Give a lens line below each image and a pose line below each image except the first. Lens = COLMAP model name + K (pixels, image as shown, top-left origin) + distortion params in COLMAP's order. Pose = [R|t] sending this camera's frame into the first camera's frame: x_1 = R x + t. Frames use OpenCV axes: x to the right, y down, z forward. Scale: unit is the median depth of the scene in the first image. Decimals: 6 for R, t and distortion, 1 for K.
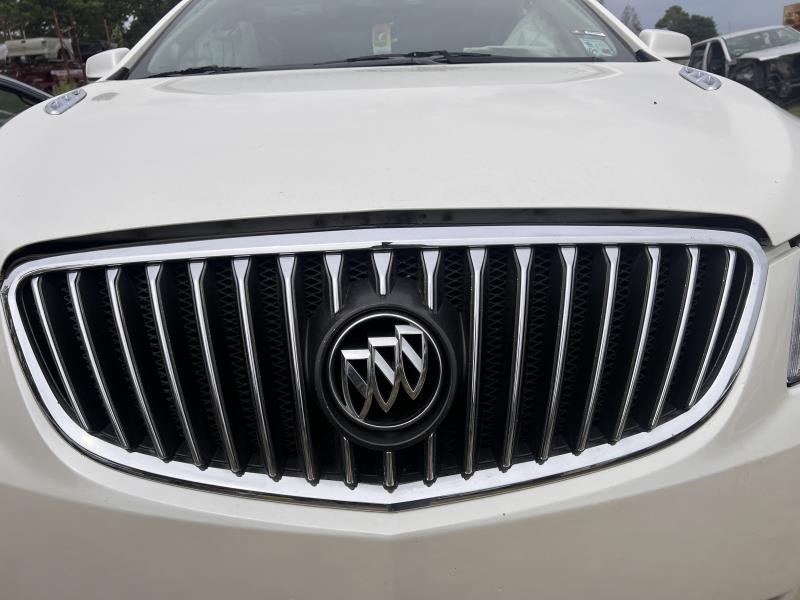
lens RADIAL K [[614.6, 0, 400.0], [0, 614.6, 300.0], [0, 0, 1]] dist [0.076235, -0.086773]
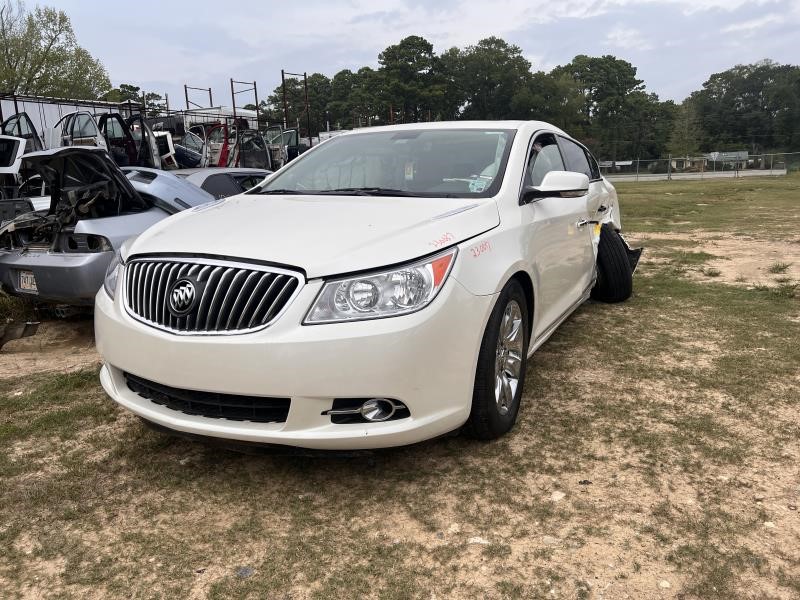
lens RADIAL K [[588.4, 0, 400.0], [0, 588.4, 300.0], [0, 0, 1]] dist [0.044915, 0.000722]
pose [[0.891859, 0.123096, -0.435241, 2.402322], [-0.168019, 0.983564, -0.066117, 0.138464], [0.419949, 0.132096, 0.897883, -1.445595]]
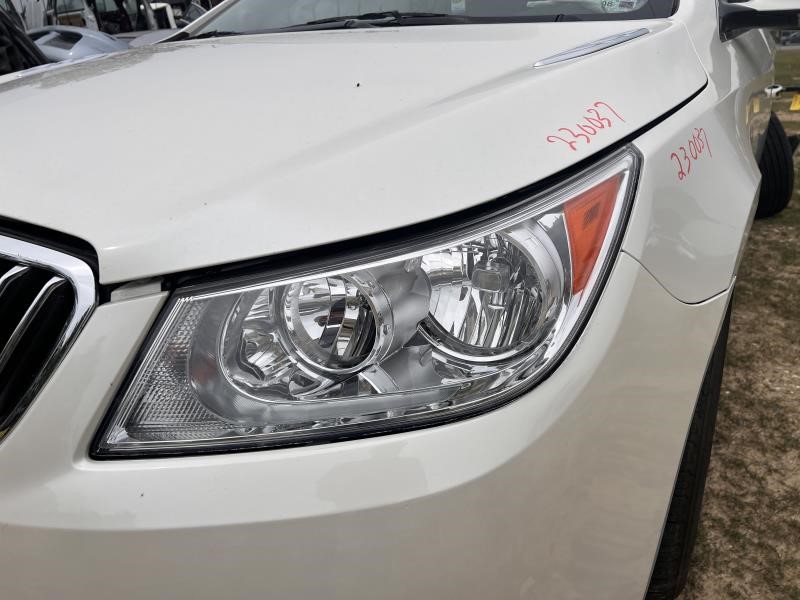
lens RADIAL K [[615.1, 0, 400.0], [0, 615.1, 300.0], [0, 0, 1]] dist [0.009536, -0.003553]
pose [[0.866369, 0.193823, -0.460258, 1.384487], [-0.159885, 0.980755, 0.112053, -0.230616], [0.473118, -0.023491, 0.880686, 0.516989]]
